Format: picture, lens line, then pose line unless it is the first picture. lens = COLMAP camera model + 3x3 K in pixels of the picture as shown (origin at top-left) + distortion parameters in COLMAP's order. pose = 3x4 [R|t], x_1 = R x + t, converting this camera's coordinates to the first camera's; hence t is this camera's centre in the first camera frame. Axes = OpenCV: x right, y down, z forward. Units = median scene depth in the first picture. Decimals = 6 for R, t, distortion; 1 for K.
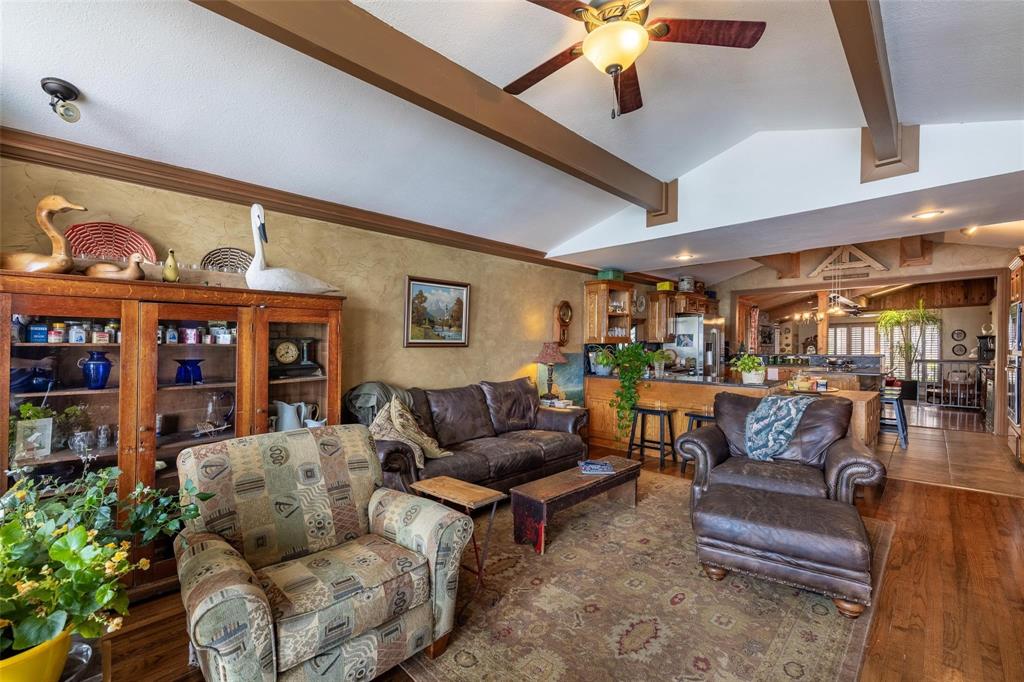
lens RADIAL K [[445.4, 0, 511.9], [0, 445.4, 345.9], [0, 0, 1]] dist [-0.001229, 0.000015]
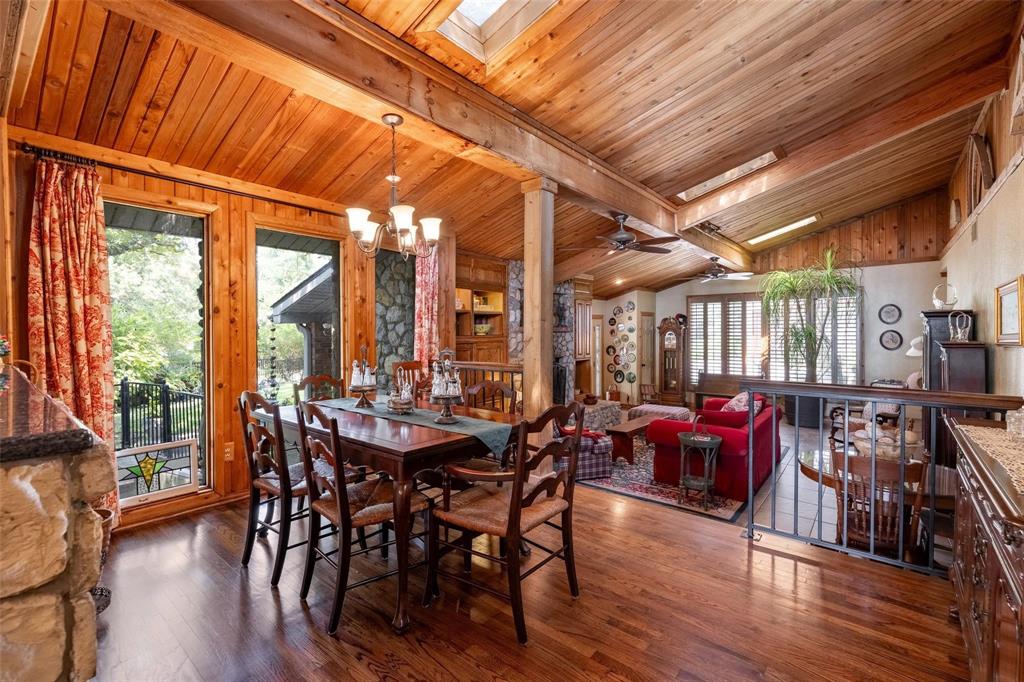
lens RADIAL K [[445.4, 0, 512.3], [0, 445.4, 336.3], [0, 0, 1]] dist [-0.001229, 0.000015]
pose [[0.996707, 0.004240, 0.080971, 0.461846], [-0.005212, 0.999917, 0.011796, 0.000591], [-0.080915, -0.012179, 0.996647, 0.455317]]
